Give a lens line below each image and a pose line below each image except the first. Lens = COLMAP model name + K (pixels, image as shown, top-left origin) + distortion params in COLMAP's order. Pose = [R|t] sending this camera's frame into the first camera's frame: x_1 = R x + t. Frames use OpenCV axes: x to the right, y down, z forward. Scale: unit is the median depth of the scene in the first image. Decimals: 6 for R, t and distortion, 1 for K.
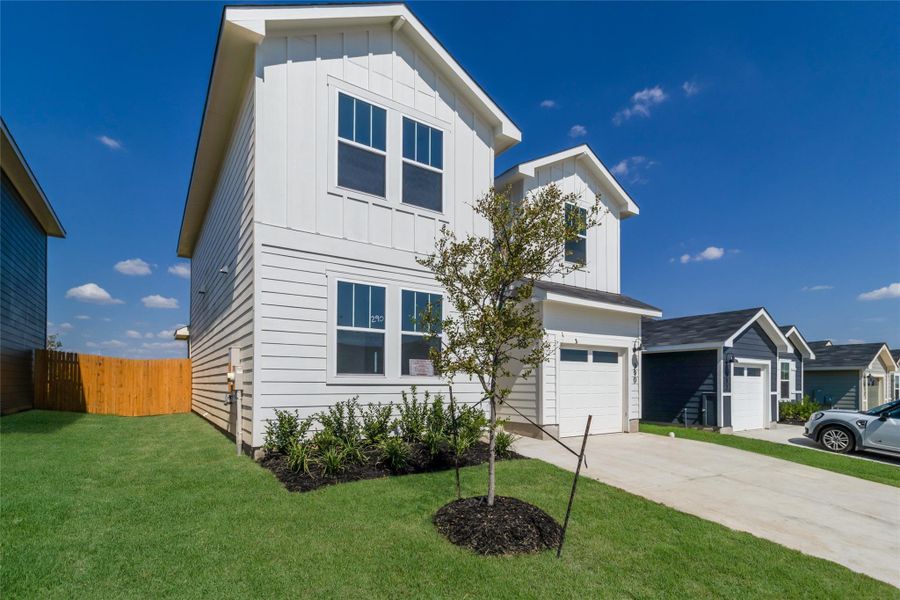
lens RADIAL K [[433.7, 0, 450.5], [0, 433.7, 285.8], [0, 0, 1]] dist [-0.001721, -0.000537]
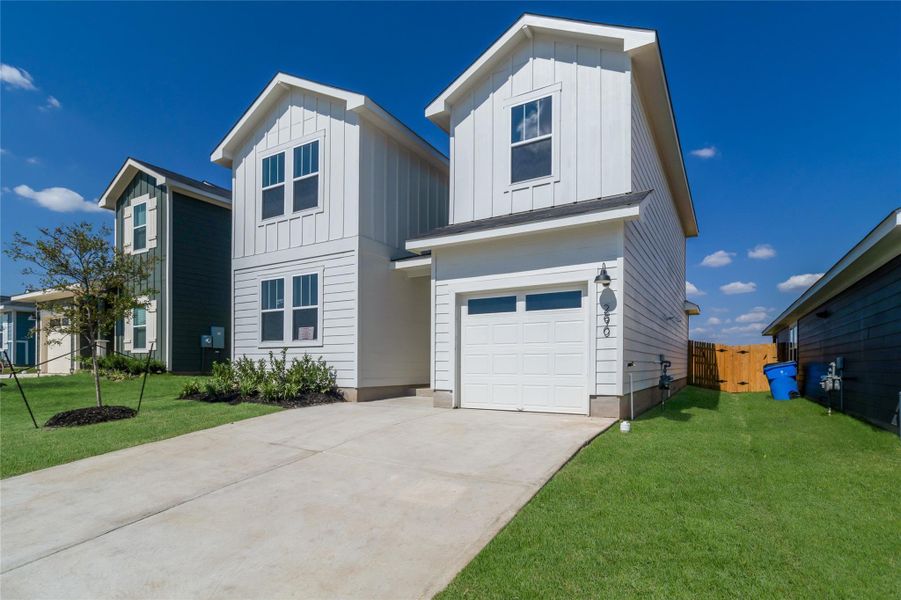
lens RADIAL K [[450.7, 0, 455.0], [0, 450.7, 253.6], [0, 0, 1]] dist [0.011060, 0.000165]
pose [[0.436617, -0.213061, -0.874054, 1.333473], [0.201080, 0.970085, -0.136024, 0.228130], [0.876888, -0.116365, 0.466398, 0.788698]]
